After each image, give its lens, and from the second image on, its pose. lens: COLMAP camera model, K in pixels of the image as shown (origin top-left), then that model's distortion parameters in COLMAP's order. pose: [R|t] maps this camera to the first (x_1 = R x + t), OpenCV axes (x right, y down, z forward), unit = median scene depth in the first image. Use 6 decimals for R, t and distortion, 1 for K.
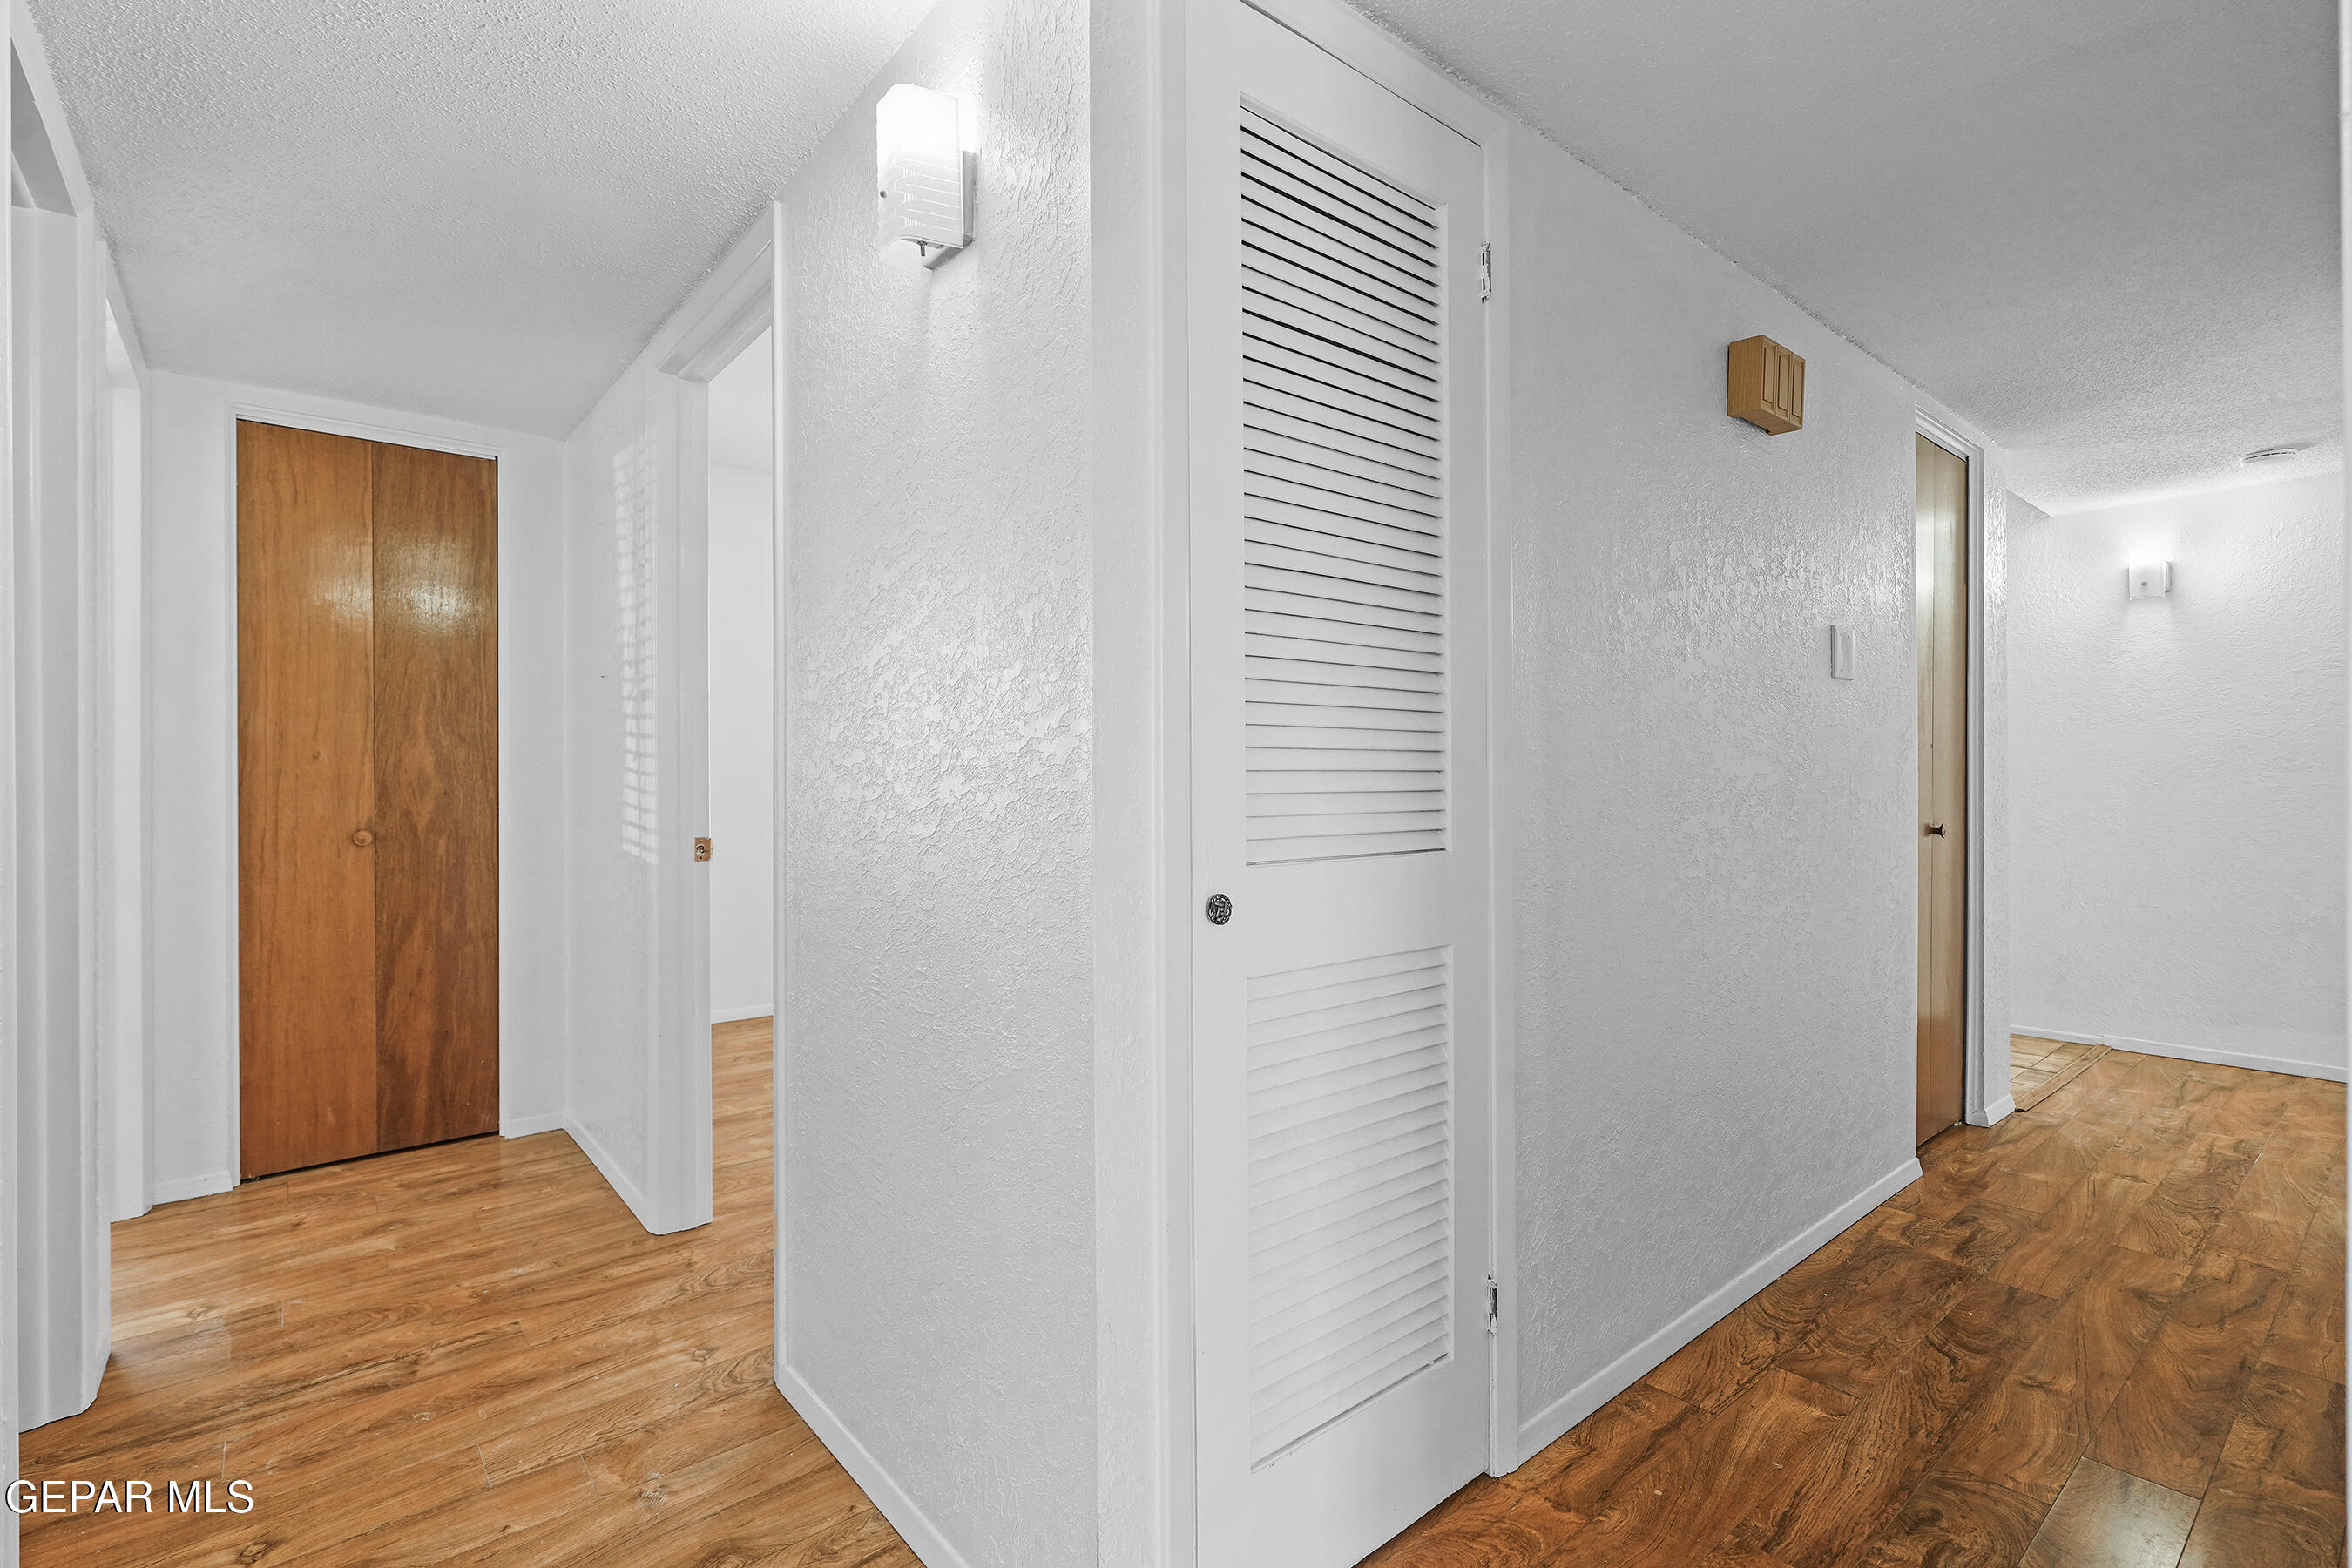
lens RADIAL K [[1082.2, 0, 1167.4], [0, 1082.2, 784.3], [0, 0, 1]] dist [-0.001990, 0.000780]
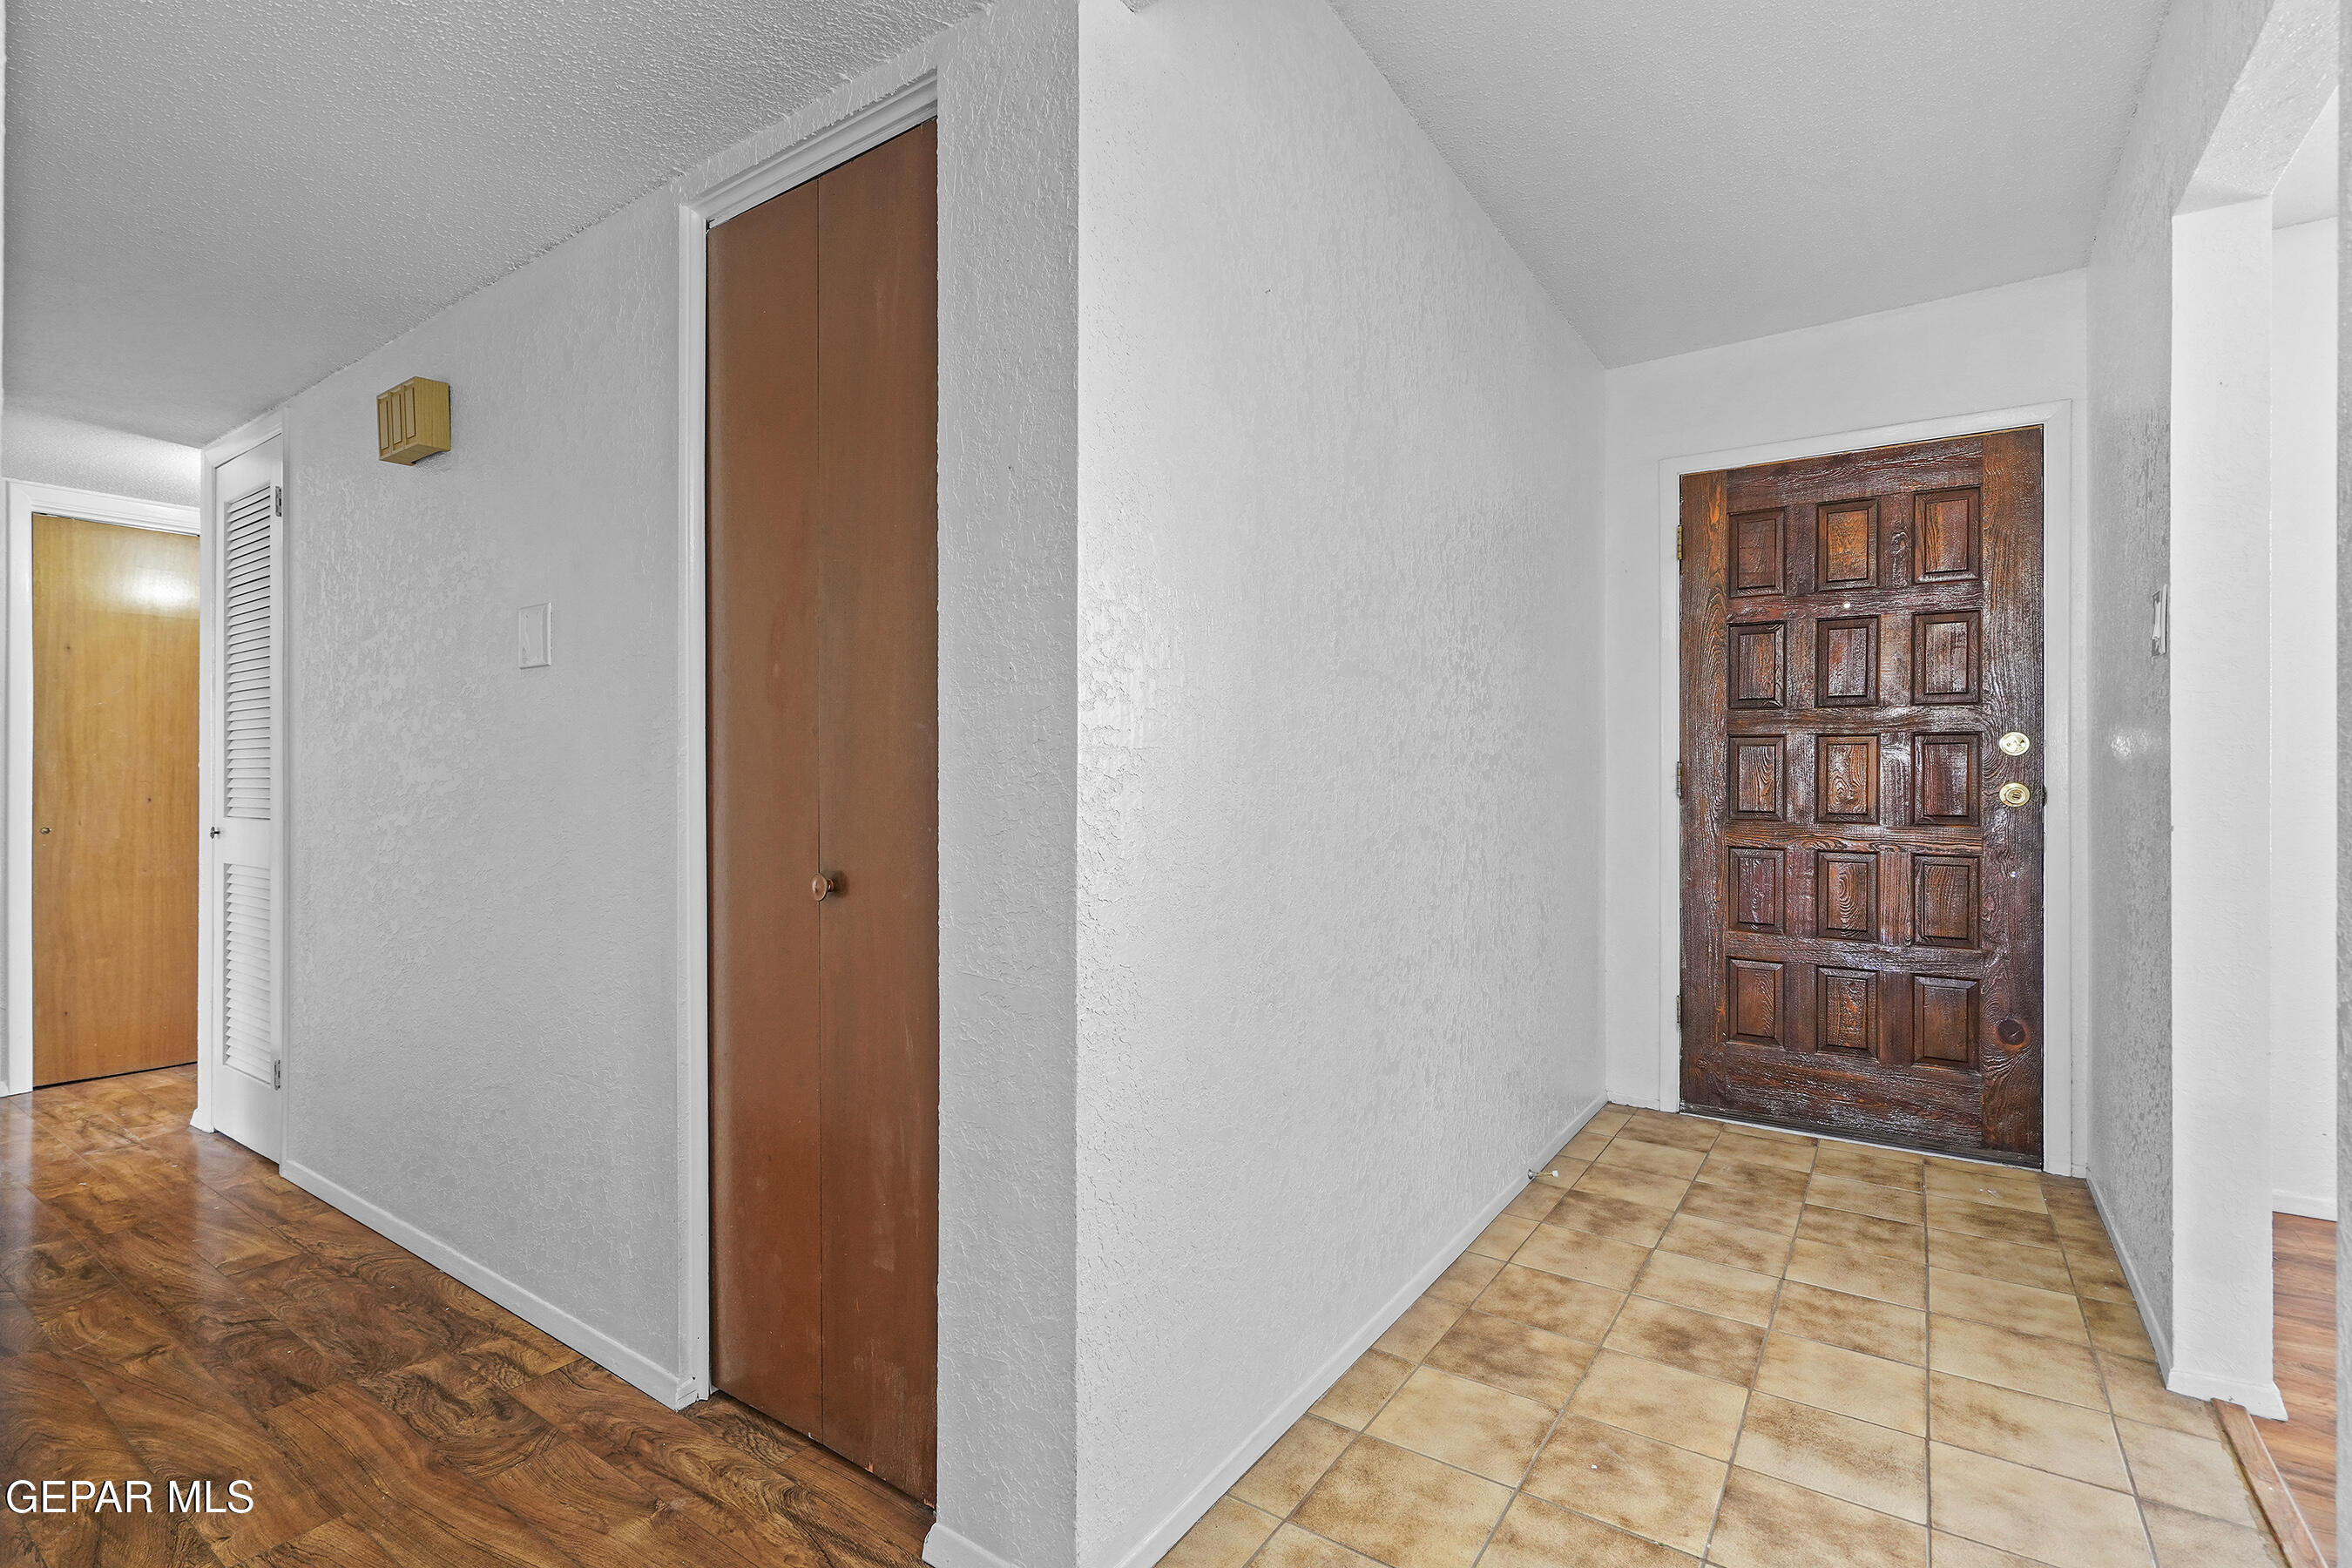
lens RADIAL K [[1078.9, 0, 1171.8], [0, 1078.9, 776.3], [0, 0, 1]] dist [-0.001398, 0.000526]
pose [[0.273169, 0.003931, -0.961958, 1.879635], [-0.004563, 0.999986, 0.002791, -0.021132], [0.961955, 0.003627, 0.273183, 1.498294]]
